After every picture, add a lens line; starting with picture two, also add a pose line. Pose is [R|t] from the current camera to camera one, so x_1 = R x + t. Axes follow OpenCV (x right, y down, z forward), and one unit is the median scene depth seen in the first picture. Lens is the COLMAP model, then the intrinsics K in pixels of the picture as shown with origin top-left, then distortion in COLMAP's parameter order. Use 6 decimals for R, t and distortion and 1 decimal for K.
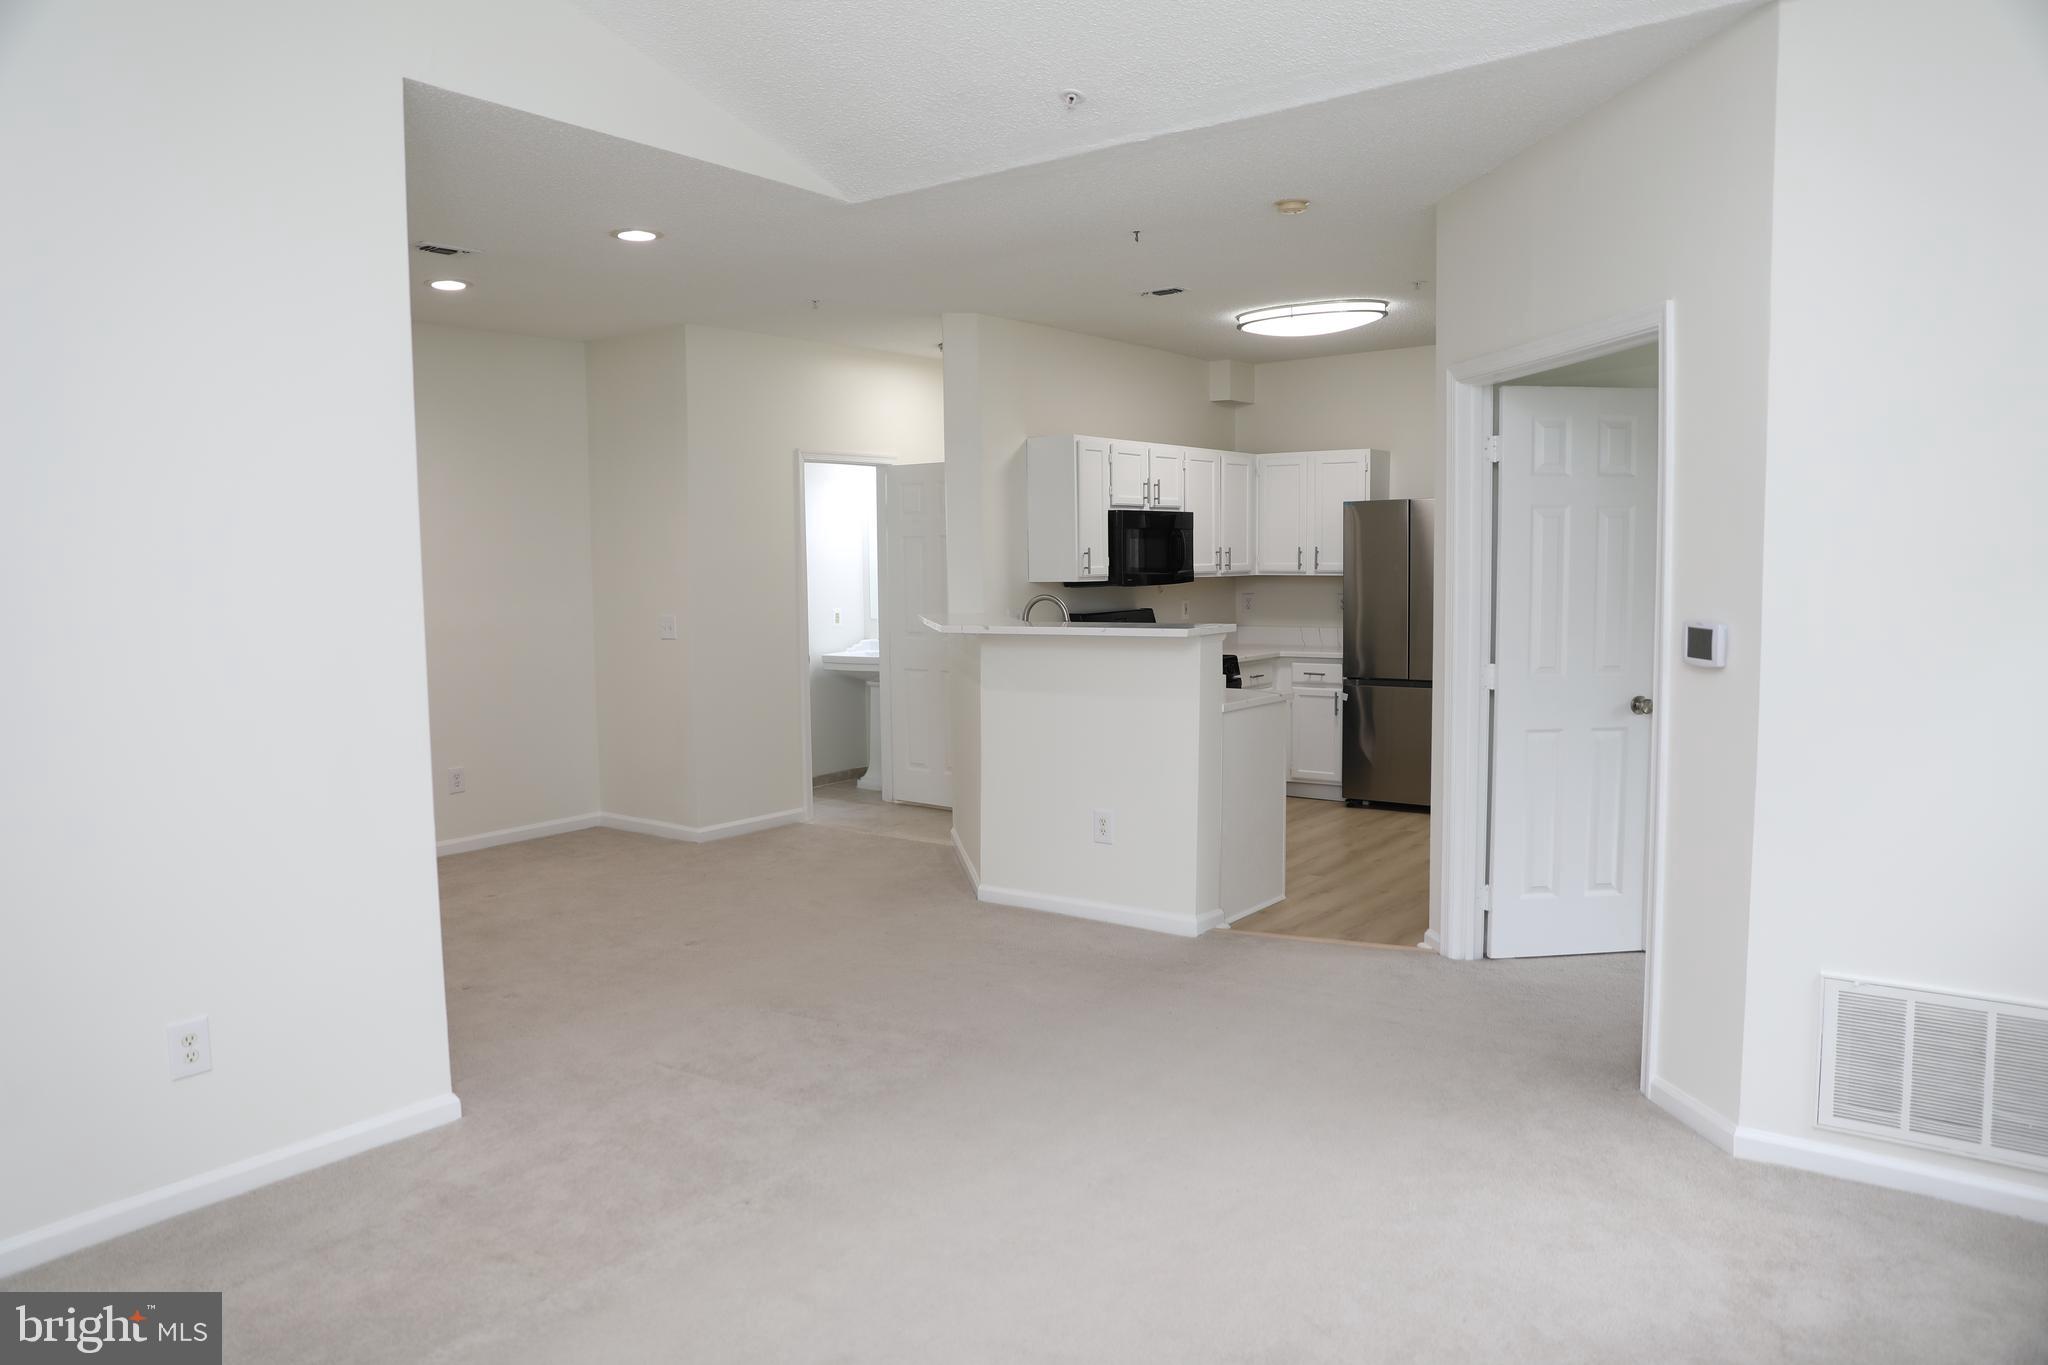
lens RADIAL K [[1393.7, 0, 1021.3], [0, 1393.7, 685.7], [0, 0, 1]] dist [-0.108382, 0.081563]
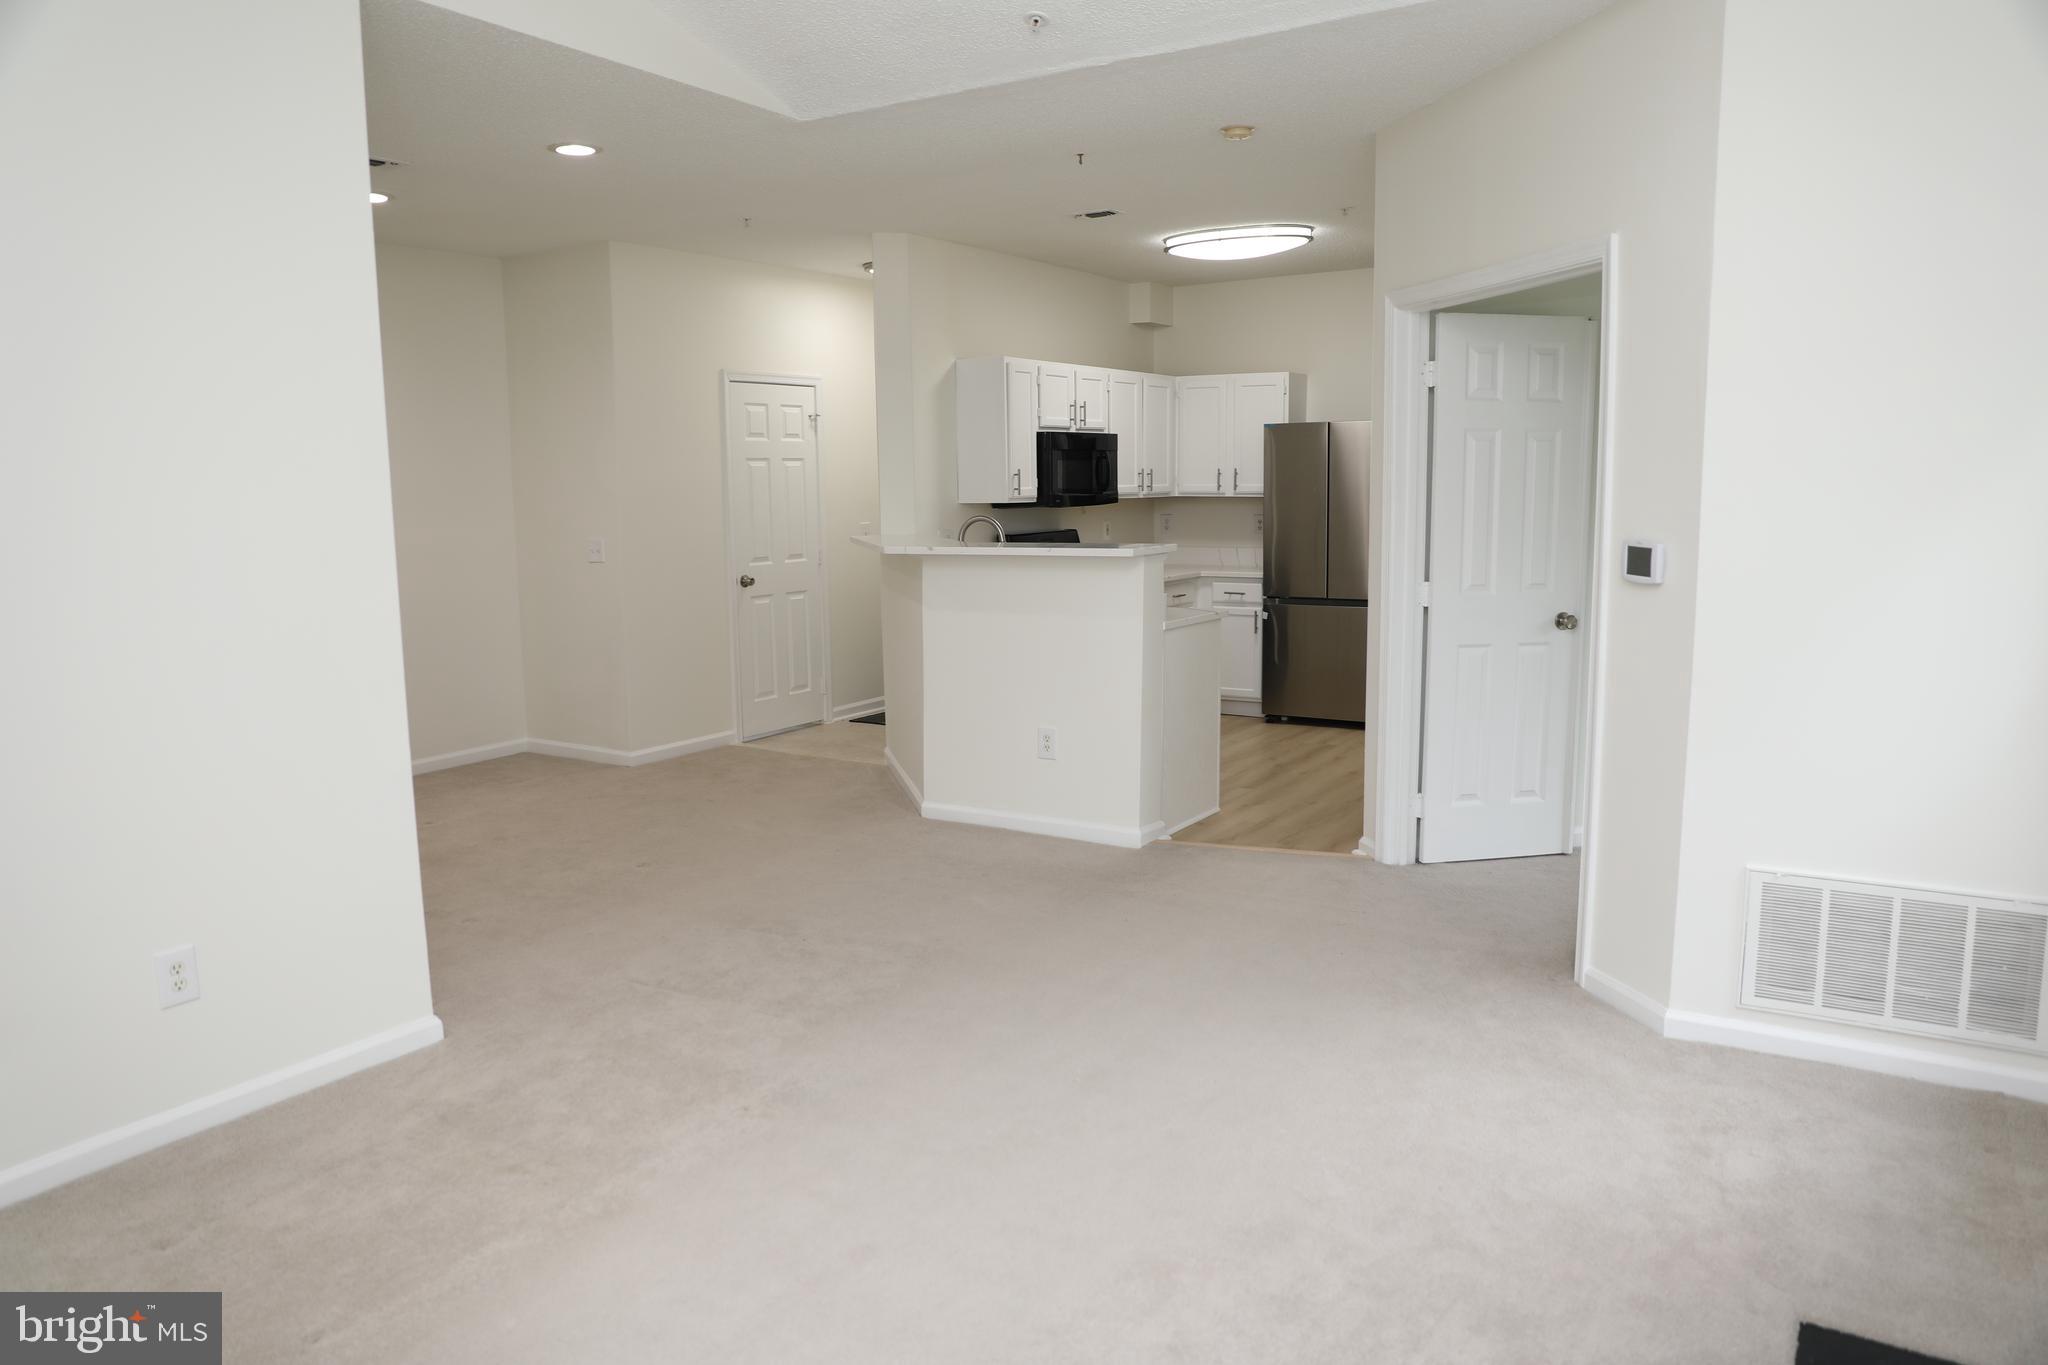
lens RADIAL K [[1393.7, 0, 1023.4], [0, 1393.7, 684.4], [0, 0, 1]] dist [-0.108382, 0.081563]
pose [[0.996644, -0.011114, 0.081097, -0.031643], [0.006654, 0.998461, 0.055060, 0.001361], [-0.081584, -0.054336, 0.995184, -0.012311]]
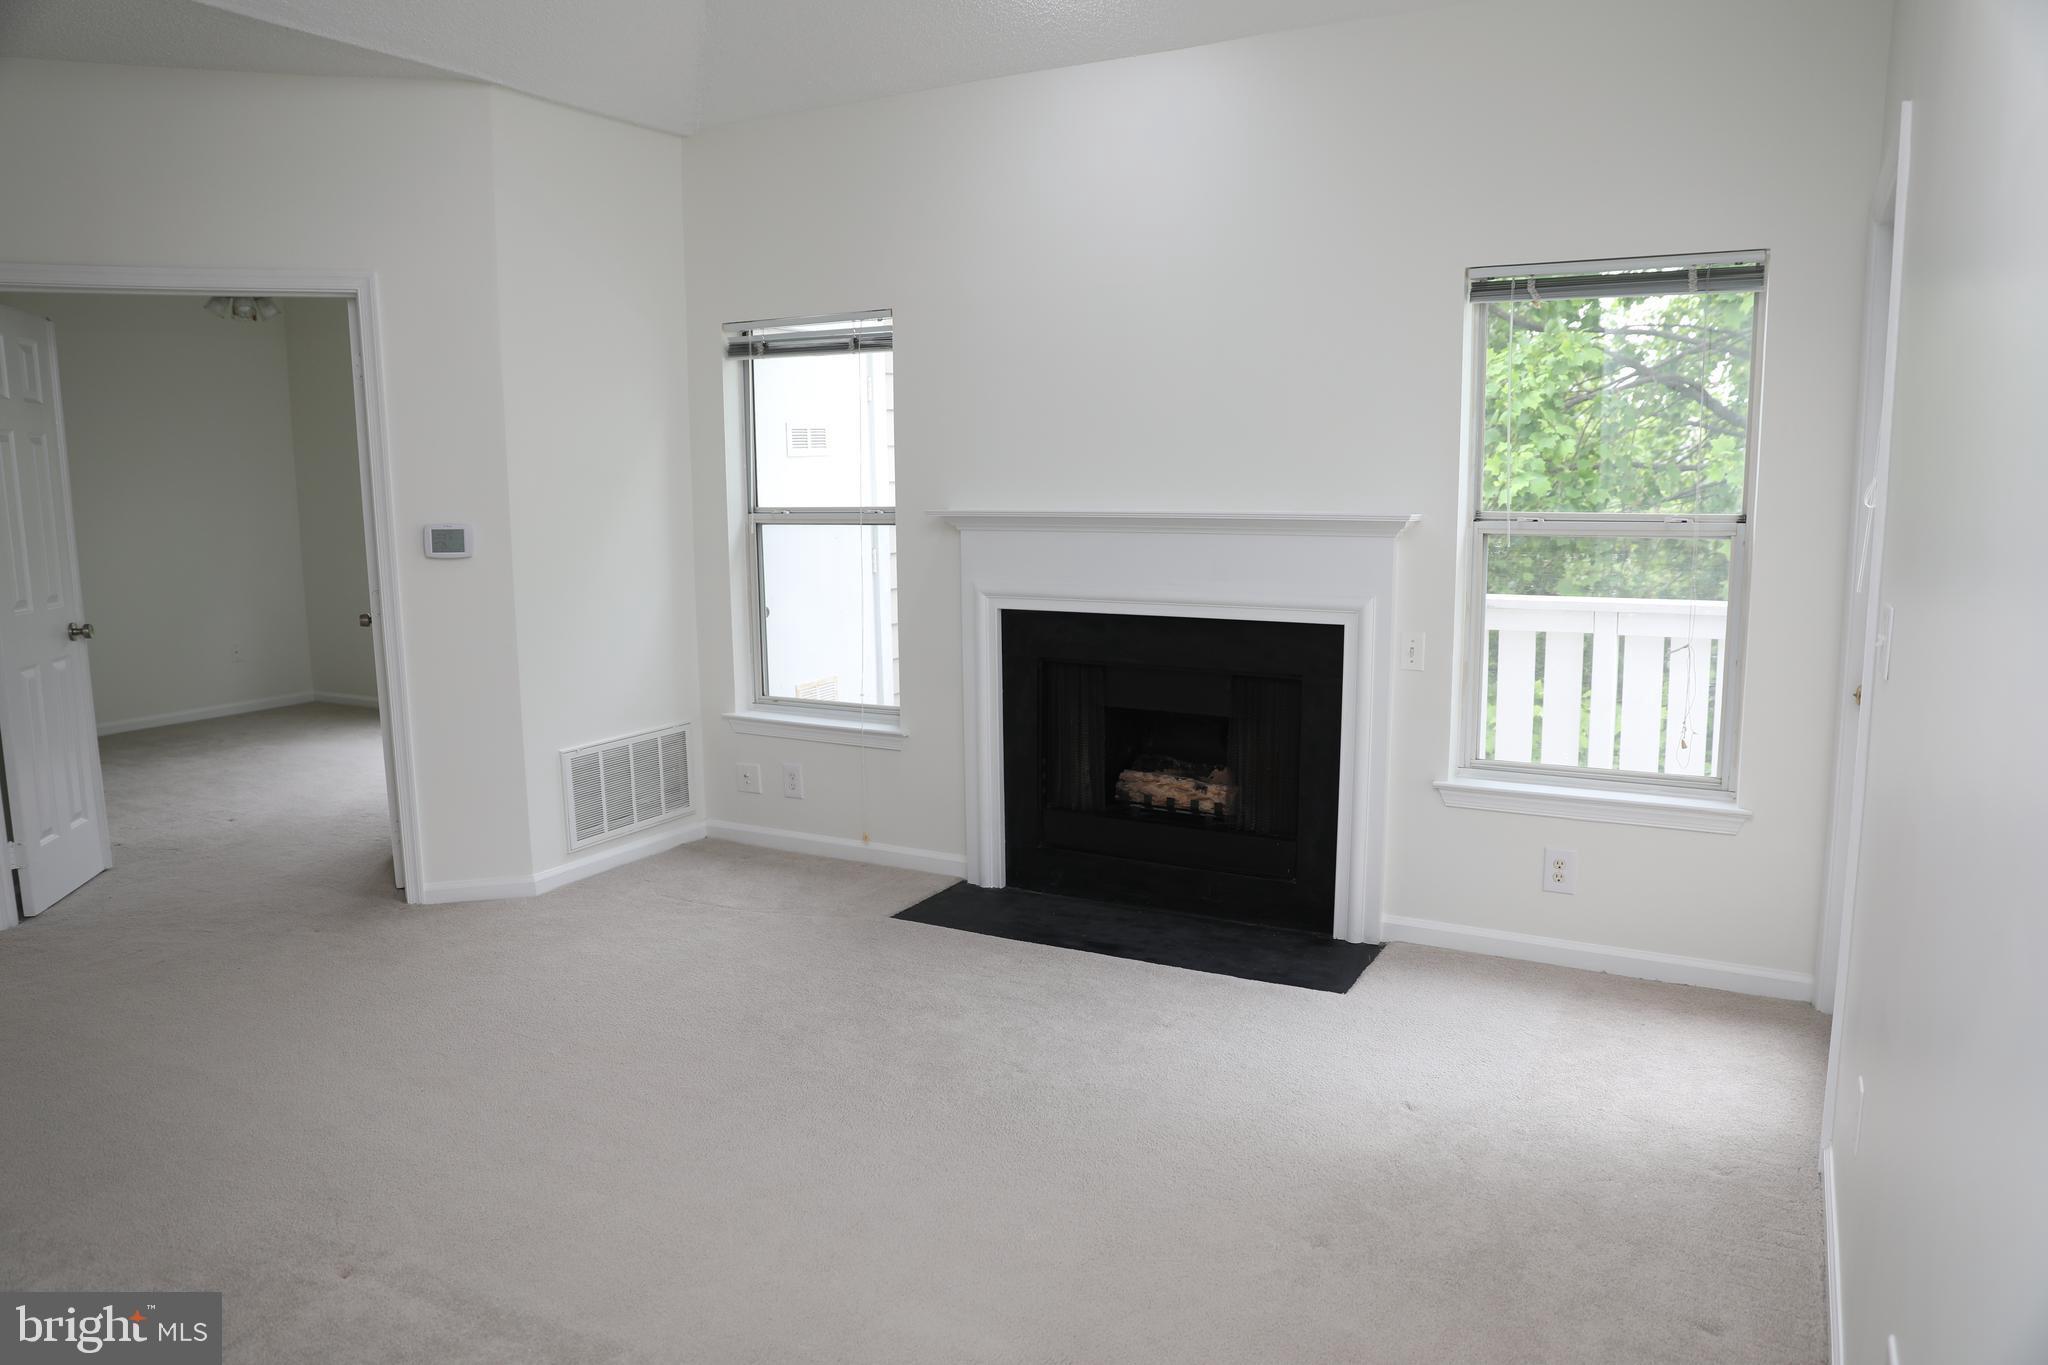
lens RADIAL K [[1393.7, 0, 1029.3], [0, 1393.7, 688.4], [0, 0, 1]] dist [-0.108382, 0.081563]
pose [[-0.140312, -0.134349, 0.980950, -0.425730], [0.102779, 0.983422, 0.149388, -0.013921], [-0.984758, 0.121782, -0.124178, 0.289861]]
